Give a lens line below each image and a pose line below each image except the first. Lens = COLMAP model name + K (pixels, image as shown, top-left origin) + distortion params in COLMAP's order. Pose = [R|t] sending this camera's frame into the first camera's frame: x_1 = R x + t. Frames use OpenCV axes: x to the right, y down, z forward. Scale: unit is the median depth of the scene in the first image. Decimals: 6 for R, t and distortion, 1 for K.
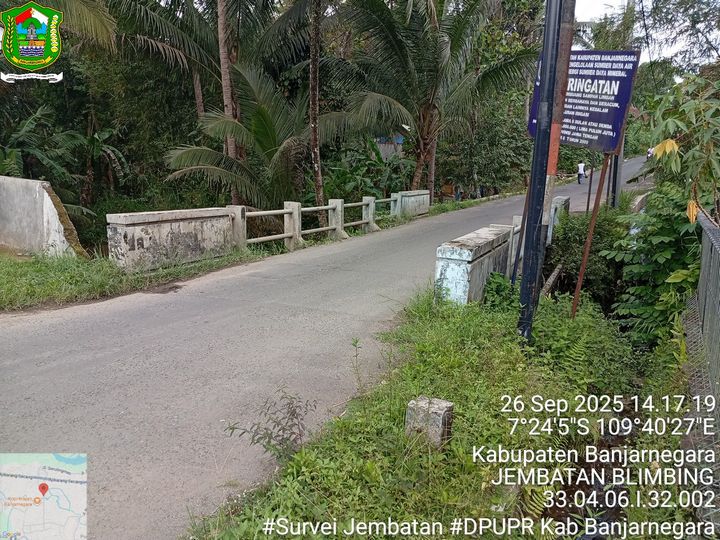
lens RADIAL K [[553.5, 0, 355.0], [0, 553.5, 274.6], [0, 0, 1]] dist [0.028086, -0.083399]
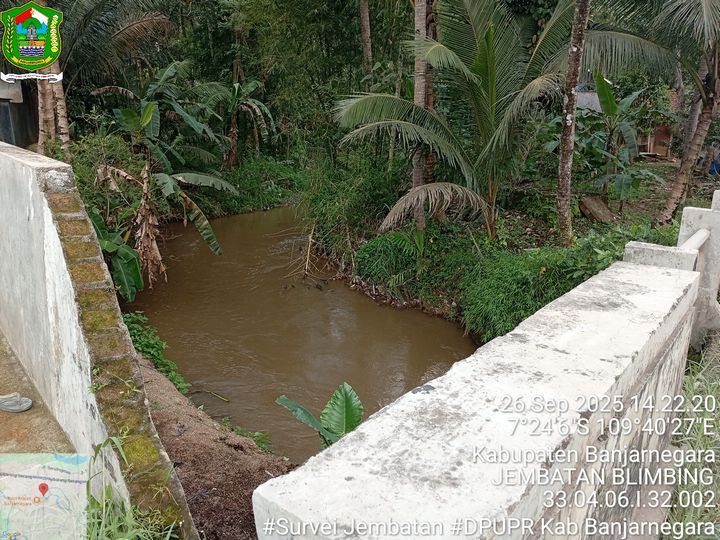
lens RADIAL K [[553.5, 0, 352.6], [0, 553.5, 268.6], [0, 0, 1]] dist [0.028086, -0.083399]
pose [[0.971508, 0.051855, -0.231266, -0.406589], [-0.037062, 0.997006, 0.067860, -0.167228], [0.234092, -0.057355, 0.970521, 0.900420]]
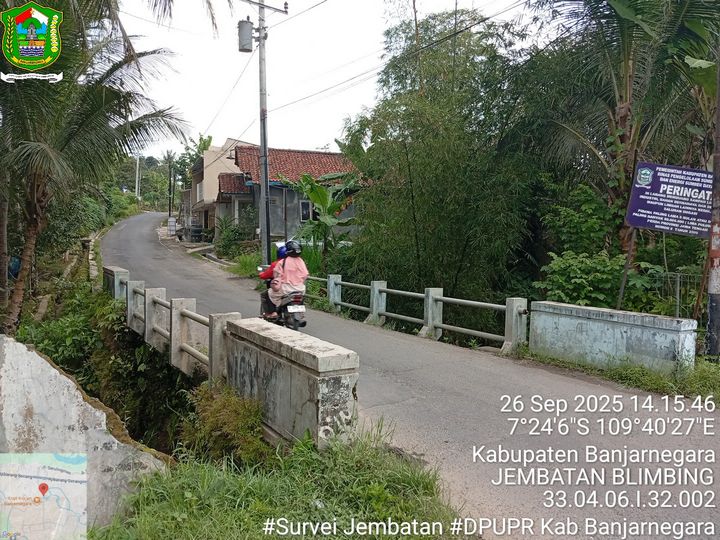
lens RADIAL K [[553.5, 0, 364.7], [0, 553.5, 272.8], [0, 0, 1]] dist [0.028086, -0.083399]
pose [[0.560519, -0.071665, 0.825035, -0.876221], [0.159549, 0.986930, -0.022668, -0.173490], [-0.812627, 0.144340, 0.564627, 0.653156]]
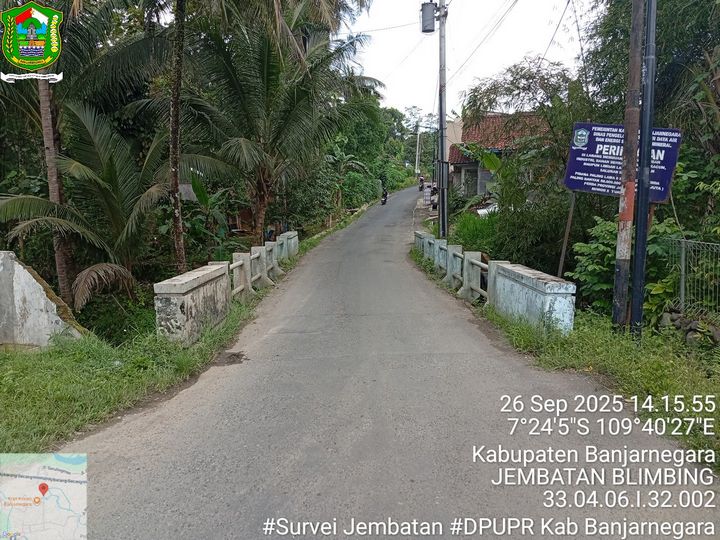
lens RADIAL K [[553.5, 0, 359.2], [0, 553.5, 274.7], [0, 0, 1]] dist [0.028086, -0.083399]
pose [[0.901380, -0.087701, 0.424055, -0.532885], [0.113911, 0.992809, -0.036803, -0.054377], [-0.417778, 0.081477, 0.904888, 0.072260]]
